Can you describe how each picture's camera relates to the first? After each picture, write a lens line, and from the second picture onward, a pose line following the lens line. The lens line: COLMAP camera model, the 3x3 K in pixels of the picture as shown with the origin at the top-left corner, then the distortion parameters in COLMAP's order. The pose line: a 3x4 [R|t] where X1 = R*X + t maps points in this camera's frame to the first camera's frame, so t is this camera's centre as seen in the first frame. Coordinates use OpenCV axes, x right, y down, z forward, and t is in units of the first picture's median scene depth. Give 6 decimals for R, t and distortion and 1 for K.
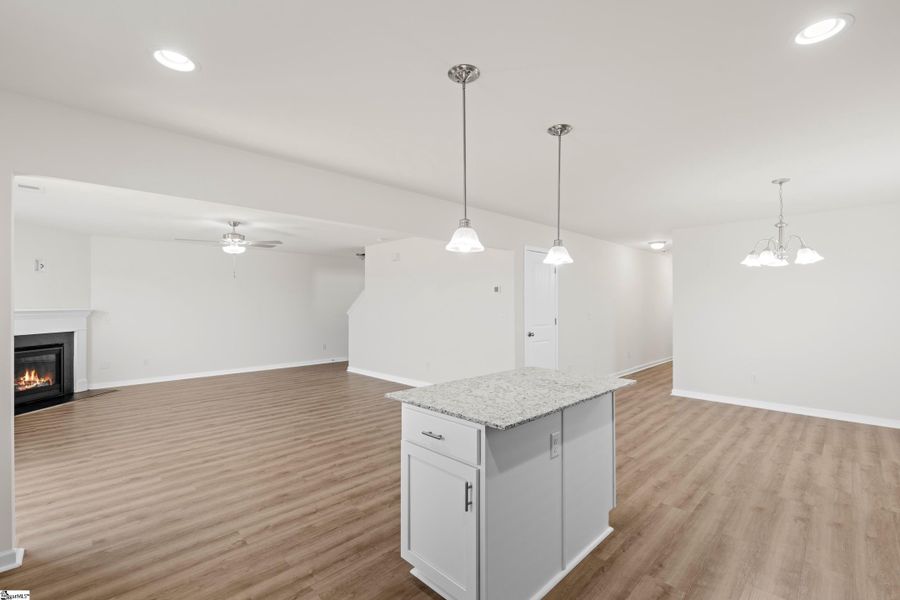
lens RADIAL K [[392.7, 0, 449.6], [0, 392.7, 301.9], [0, 0, 1]] dist [-0.009071, 0.000198]
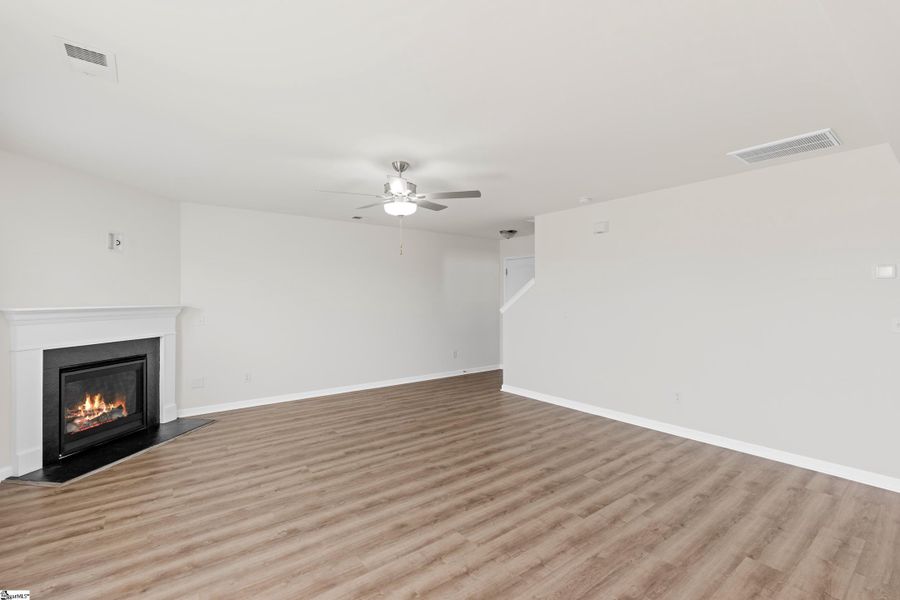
lens RADIAL K [[392.7, 0, 449.2], [0, 392.7, 296.6], [0, 0, 1]] dist [-0.009071, 0.000198]
pose [[0.992984, -0.000249, -0.118246, -0.526229], [0.000427, 0.999999, 0.001483, 0.003254], [0.118246, -0.001523, 0.992983, 0.524398]]
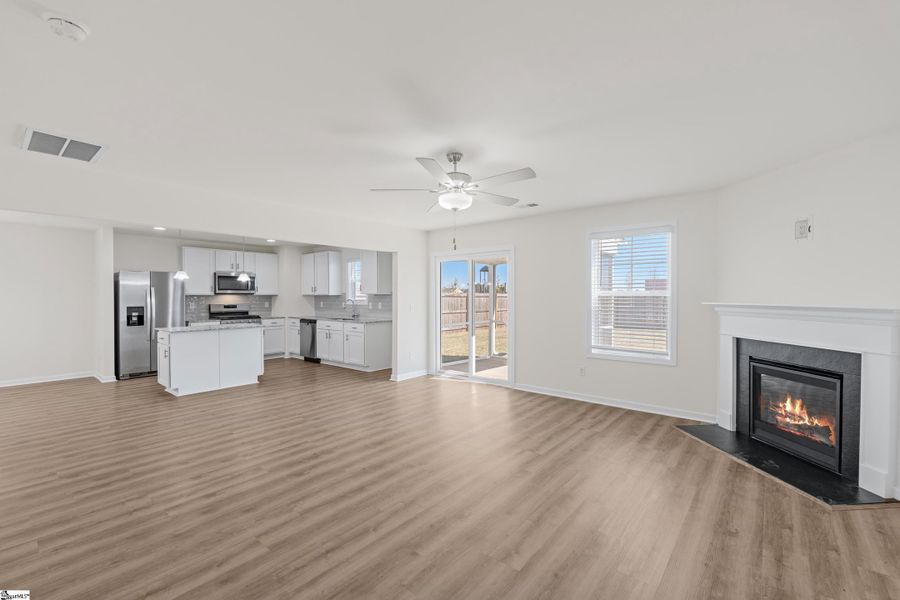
lens RADIAL K [[392.7, 0, 451.9], [0, 392.7, 296.9], [0, 0, 1]] dist [-0.009071, 0.000198]
pose [[-0.993873, 0.003560, -0.110472, -0.627958], [0.003728, 0.999992, -0.001314, 0.011289], [0.110466, -0.001718, -0.993878, 2.079276]]
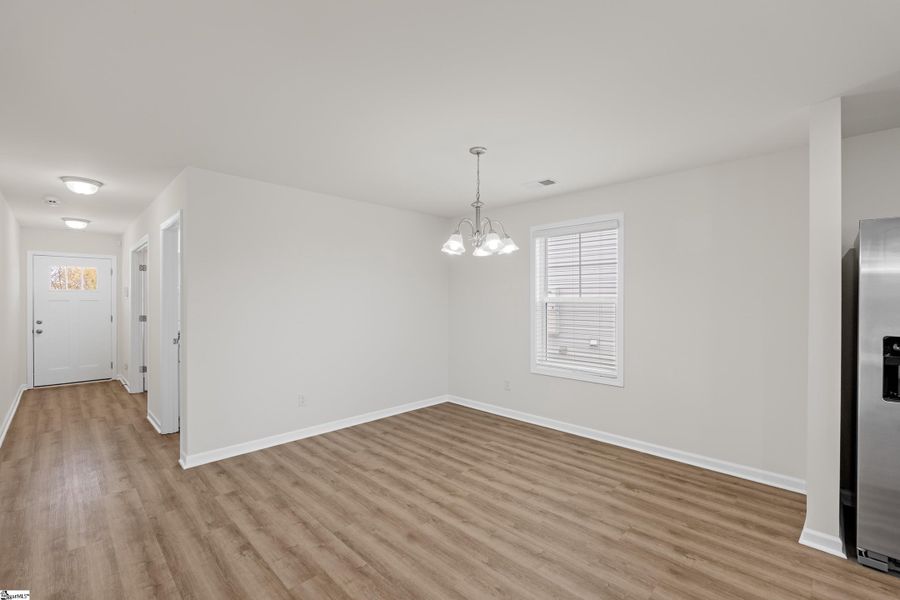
lens RADIAL K [[392.7, 0, 452.1], [0, 392.7, 300.7], [0, 0, 1]] dist [-0.009071, 0.000198]
pose [[-0.022568, -0.003147, 0.999740, 0.028887], [-0.010945, 0.999936, 0.002900, 0.001762], [-0.999685, -0.010877, -0.022601, 0.927166]]
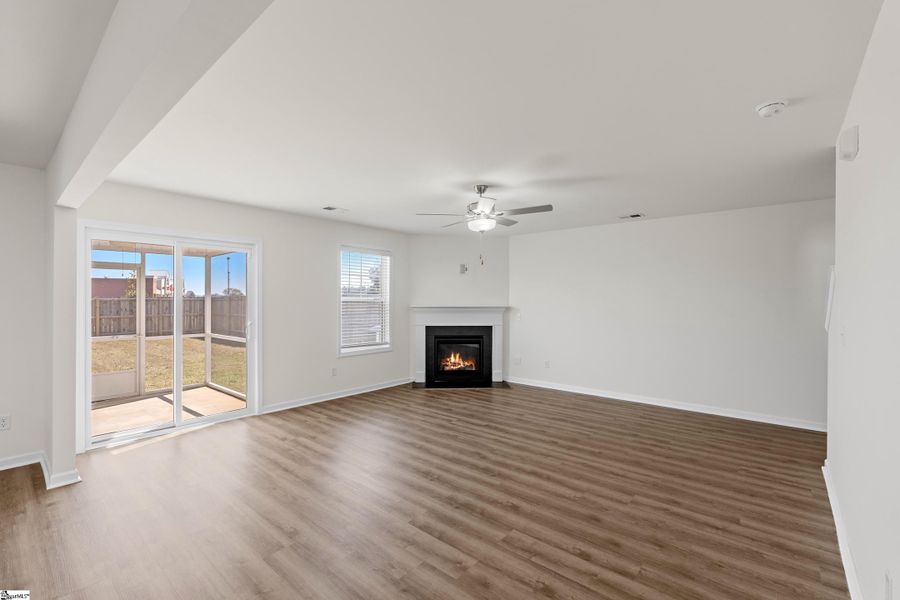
lens RADIAL K [[392.7, 0, 455.0], [0, 392.7, 297.9], [0, 0, 1]] dist [-0.009071, 0.000198]
pose [[0.104546, -0.005737, -0.994504, 0.209043], [0.002786, 0.999981, -0.005476, 0.004127], [0.994516, -0.002198, 0.104560, 1.149511]]
